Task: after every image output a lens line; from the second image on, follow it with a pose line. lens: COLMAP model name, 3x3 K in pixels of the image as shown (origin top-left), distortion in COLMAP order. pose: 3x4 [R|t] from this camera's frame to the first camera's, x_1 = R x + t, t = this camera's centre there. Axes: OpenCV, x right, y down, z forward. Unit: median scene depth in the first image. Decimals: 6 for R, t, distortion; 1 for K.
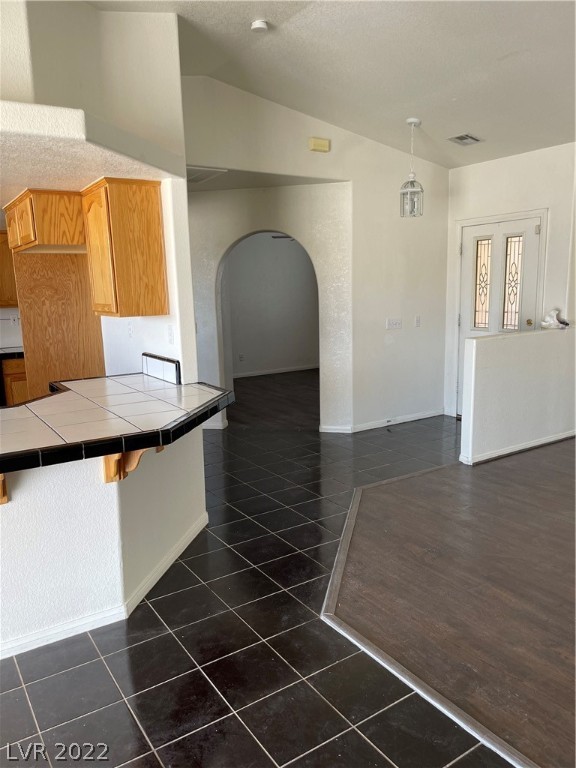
lens RADIAL K [[582.0, 0, 288.0], [0, 582.0, 384.0], [0, 0, 1]] dist [0.027626, -0.008674]
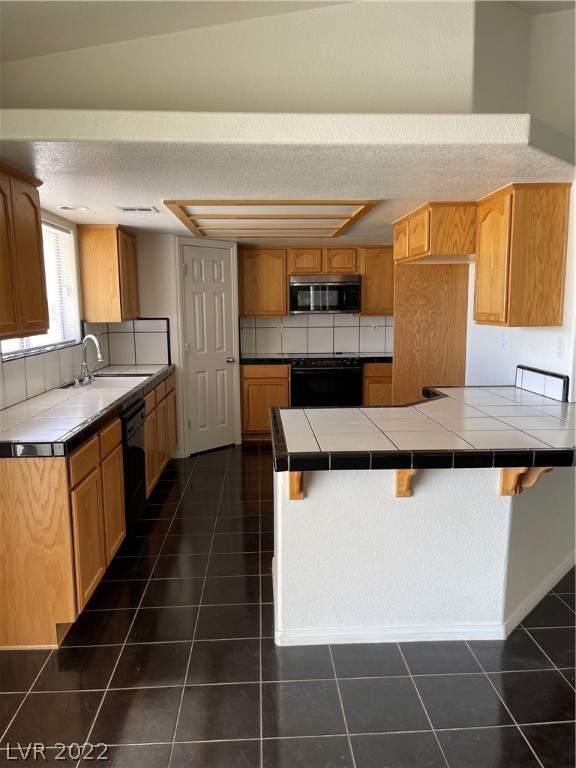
lens RADIAL K [[582.0, 0, 288.0], [0, 582.0, 384.0], [0, 0, 1]] dist [0.027626, -0.008674]
pose [[0.860427, 0.086653, -0.502152, -0.102796], [-0.097185, 0.995253, 0.005219, 0.010253], [0.500221, 0.044311, 0.864764, -0.018831]]
